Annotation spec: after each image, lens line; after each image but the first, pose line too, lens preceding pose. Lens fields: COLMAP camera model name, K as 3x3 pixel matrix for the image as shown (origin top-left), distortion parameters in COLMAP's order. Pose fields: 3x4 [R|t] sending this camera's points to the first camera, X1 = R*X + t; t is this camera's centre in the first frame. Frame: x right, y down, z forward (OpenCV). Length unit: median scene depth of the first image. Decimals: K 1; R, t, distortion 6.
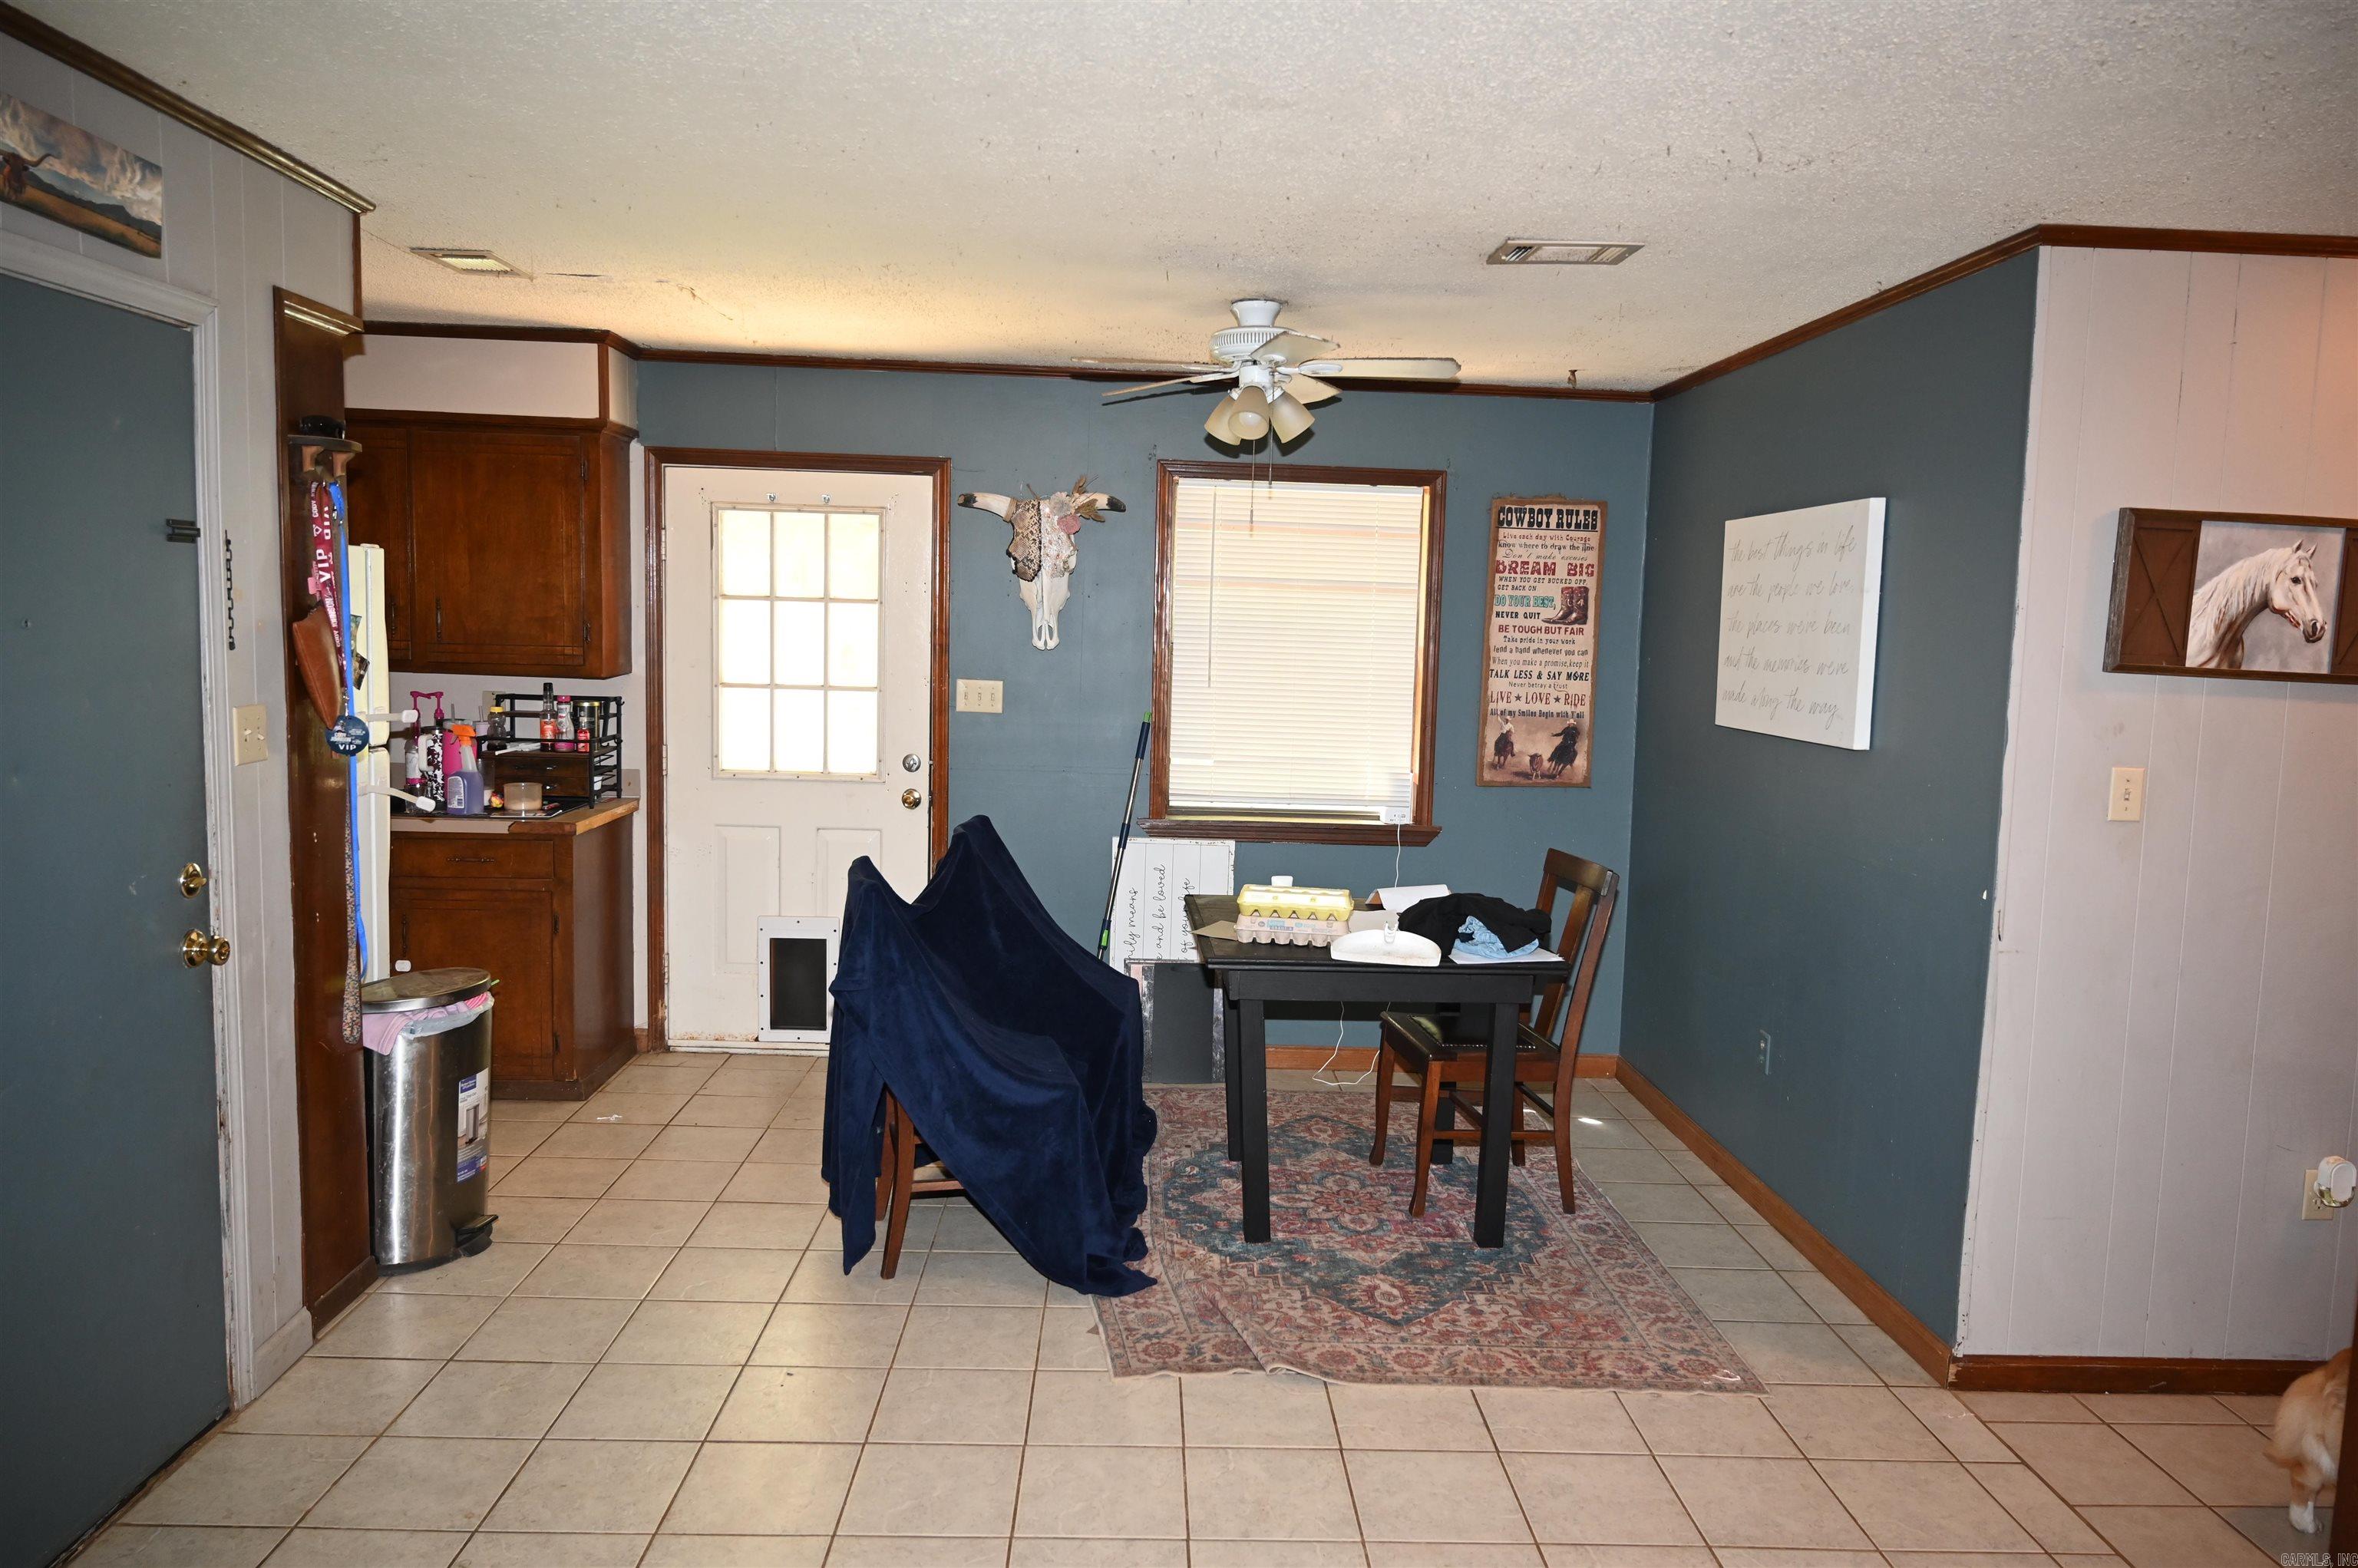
lens RADIAL K [[1583.8, 0, 1176.8], [0, 1583.8, 778.8], [0, 0, 1]] dist [-0.011629, 0.005694]
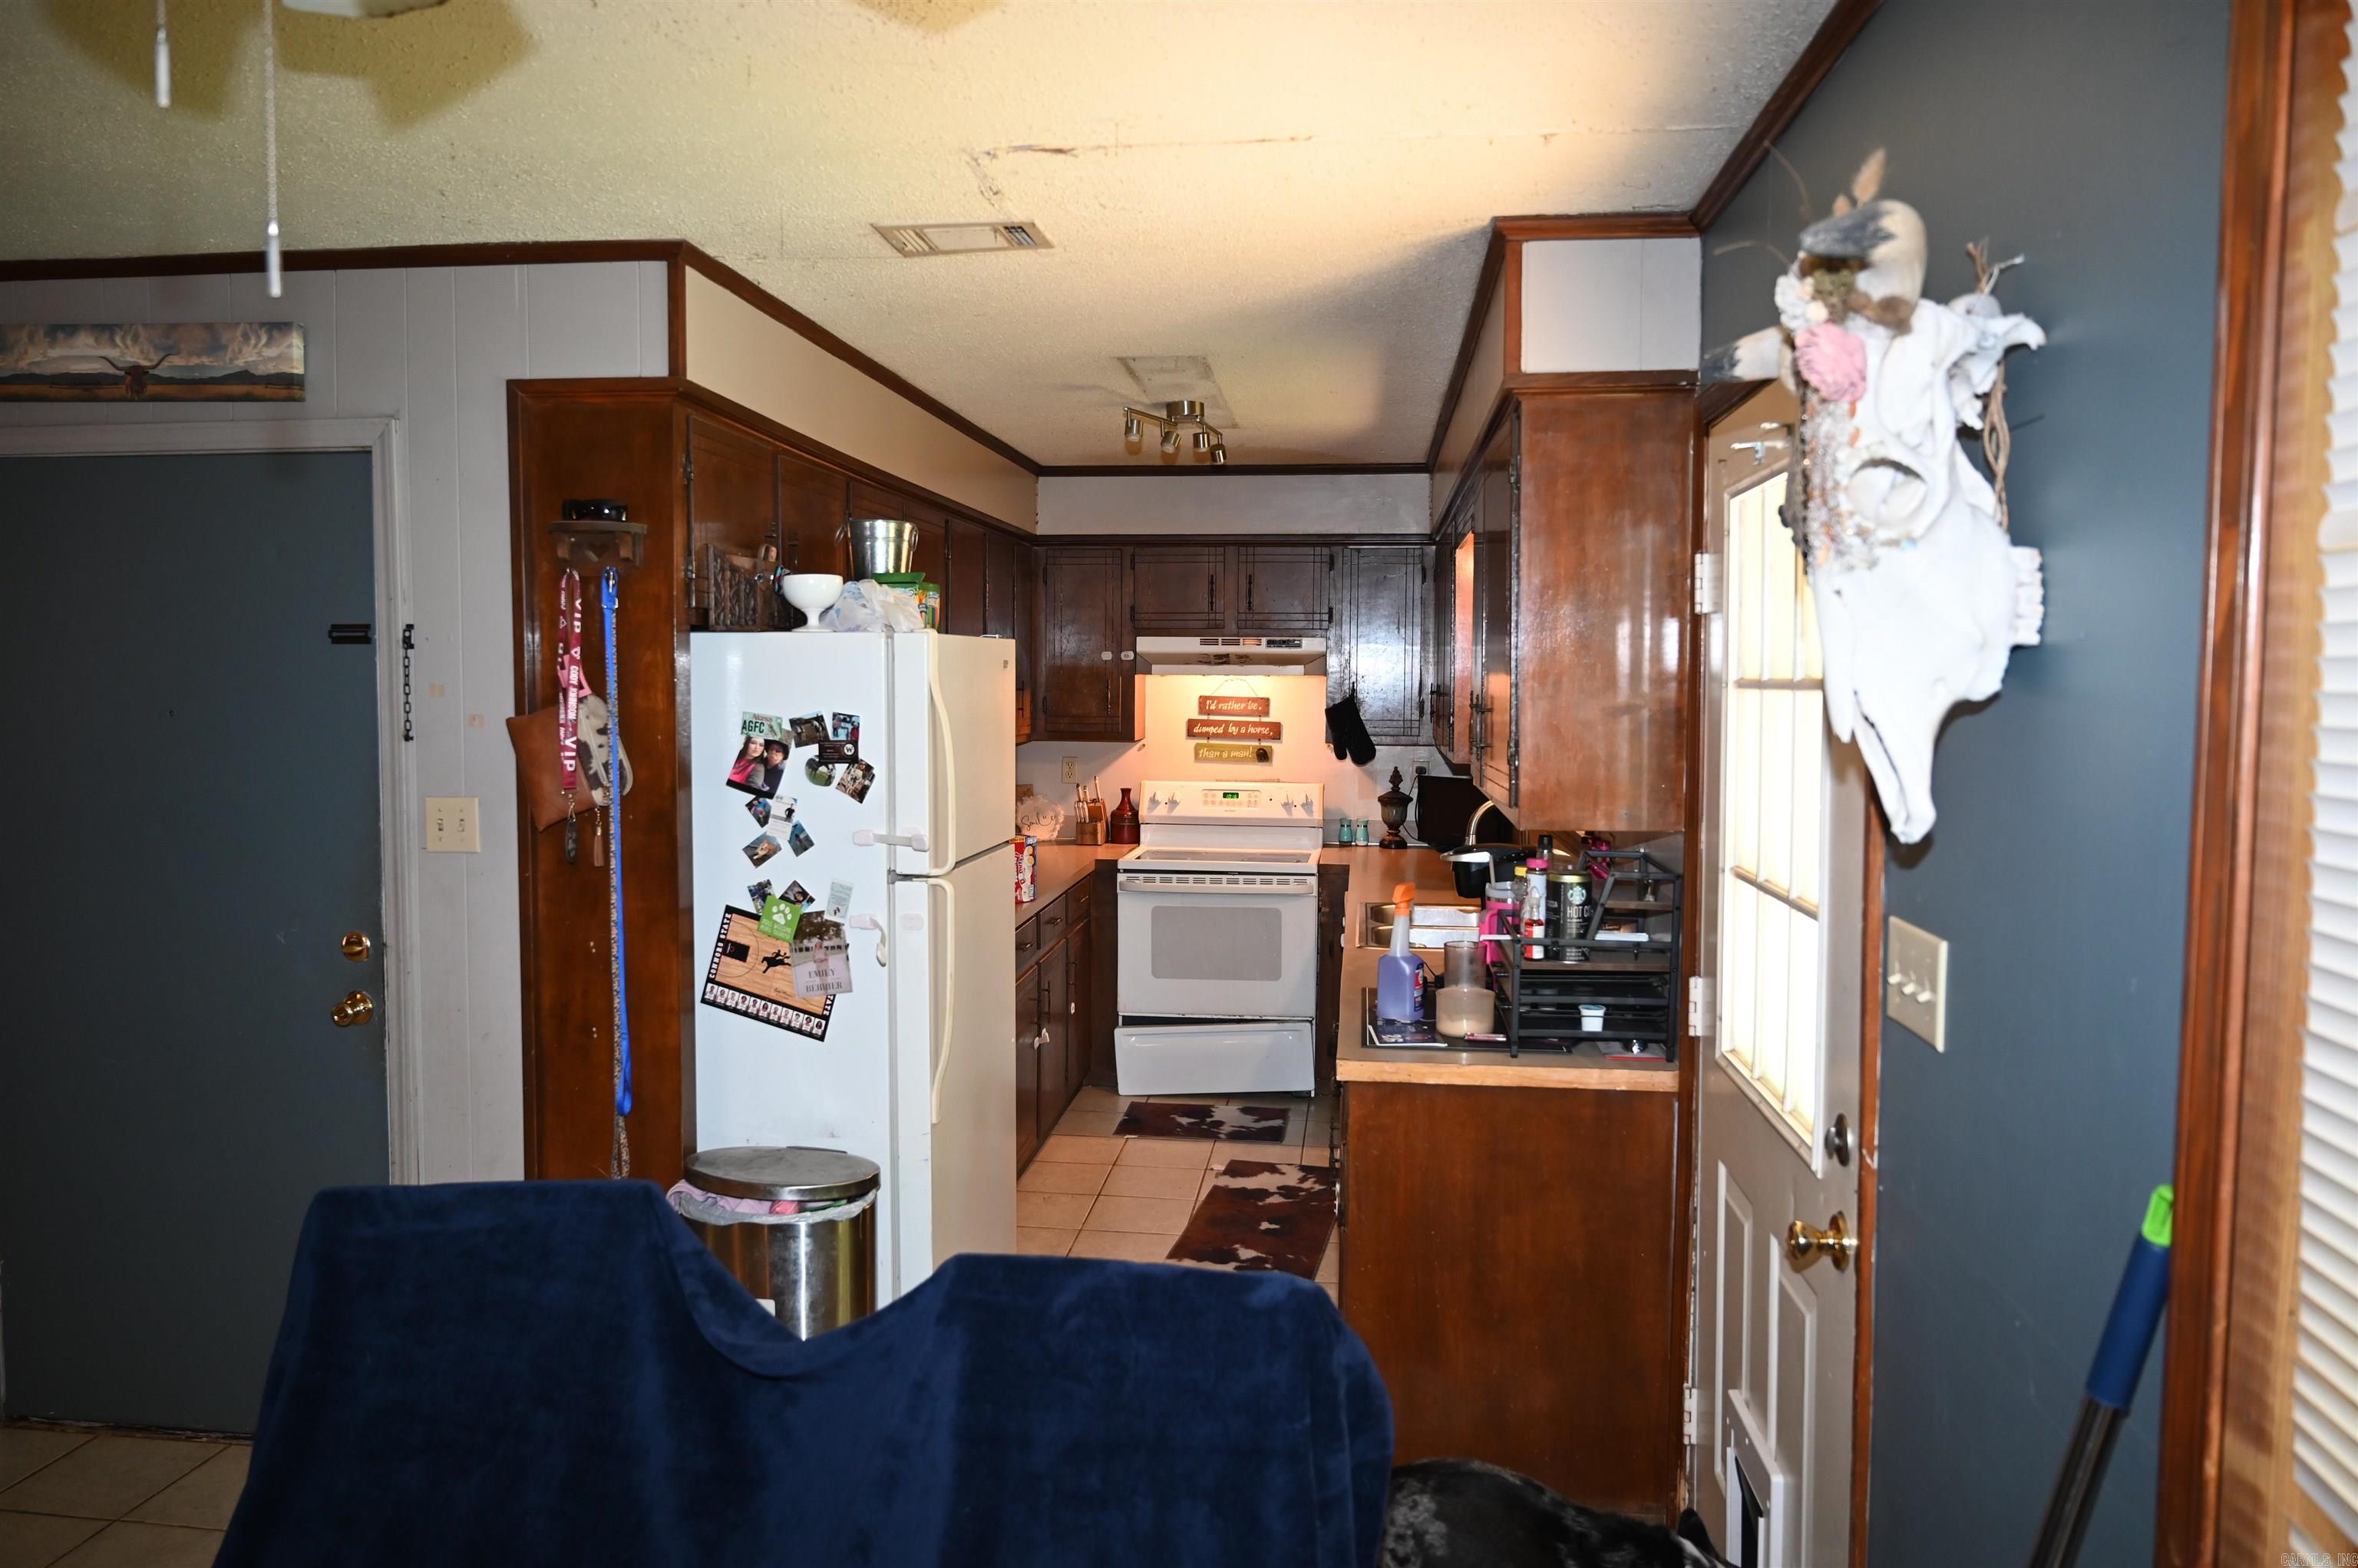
lens RADIAL K [[1583.8, 0, 1172.8], [0, 1583.8, 778.9], [0, 0, 1]] dist [-0.011629, 0.005694]
pose [[-0.152819, 0.040146, -0.987438, 0.428707], [-0.114119, 0.991774, 0.057983, -0.204450], [0.981643, 0.121547, -0.146981, 1.916228]]
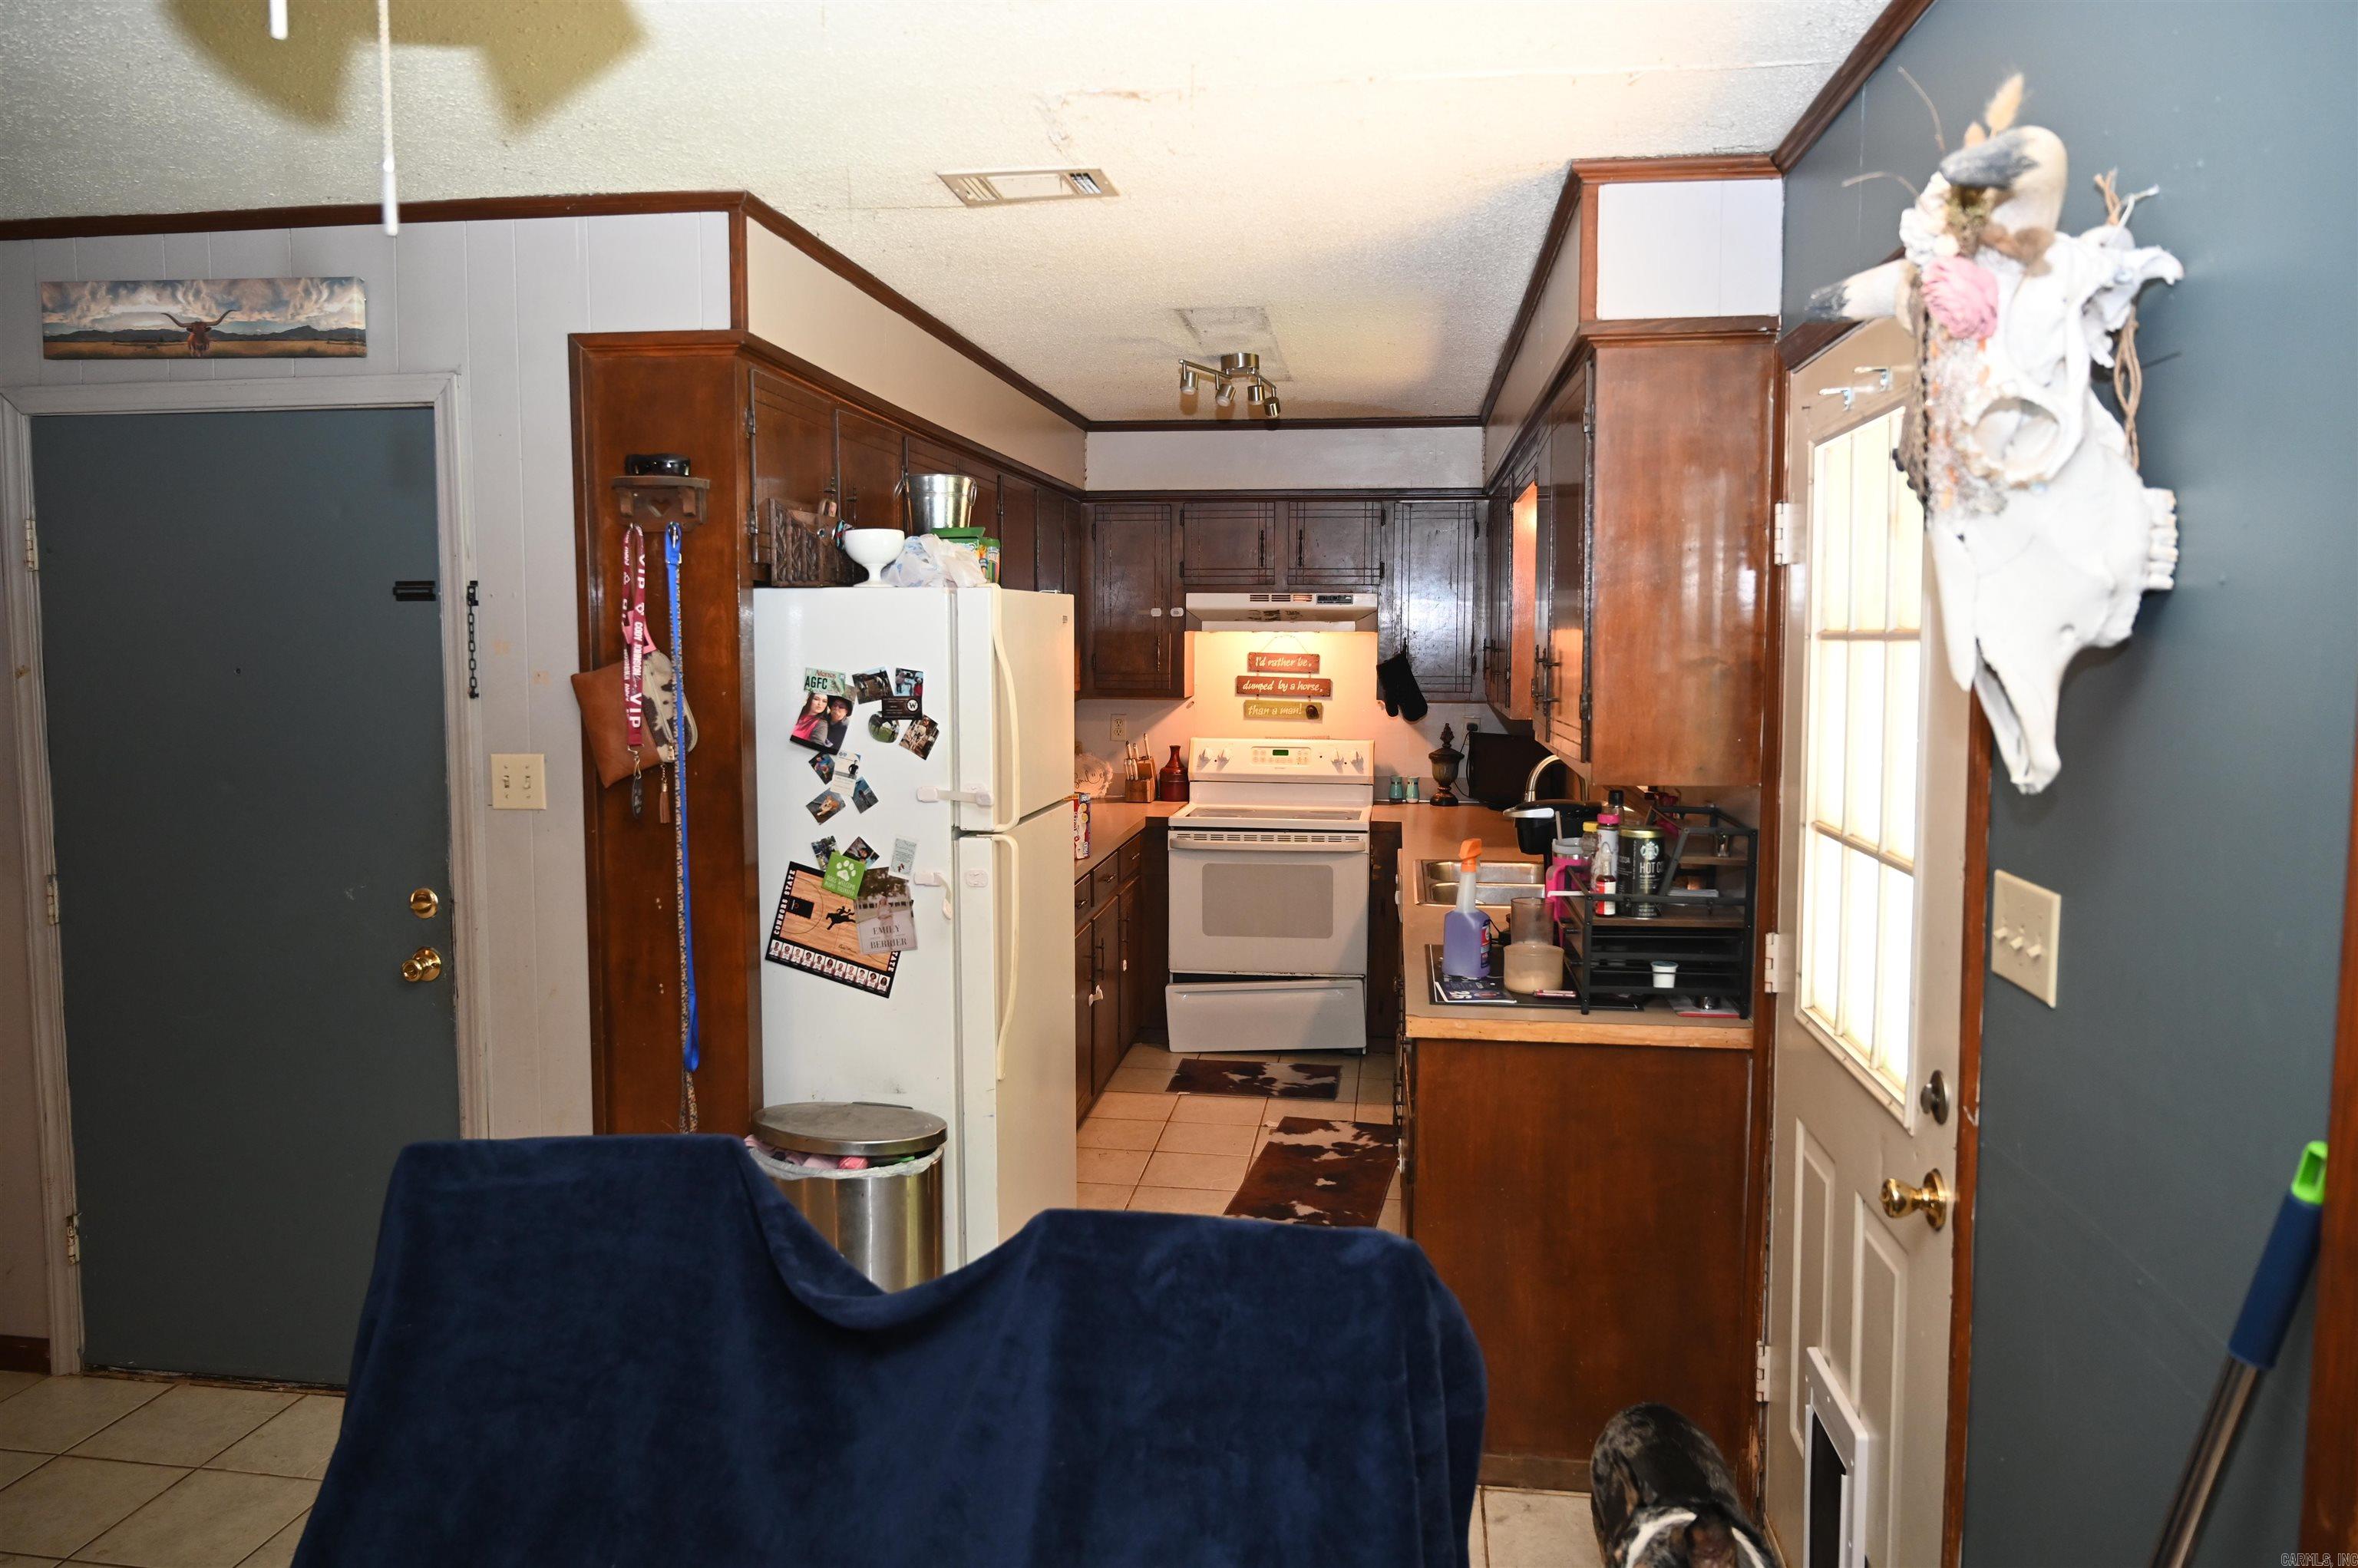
lens RADIAL K [[1583.8, 0, 1182.2], [0, 1583.8, 772.8], [0, 0, 1]] dist [-0.011629, 0.005694]
pose [[-0.169247, 0.062261, -0.983605, 0.424104], [-0.111148, 0.990430, 0.081818, -0.198673], [0.979286, 0.123173, -0.160707, 1.892613]]
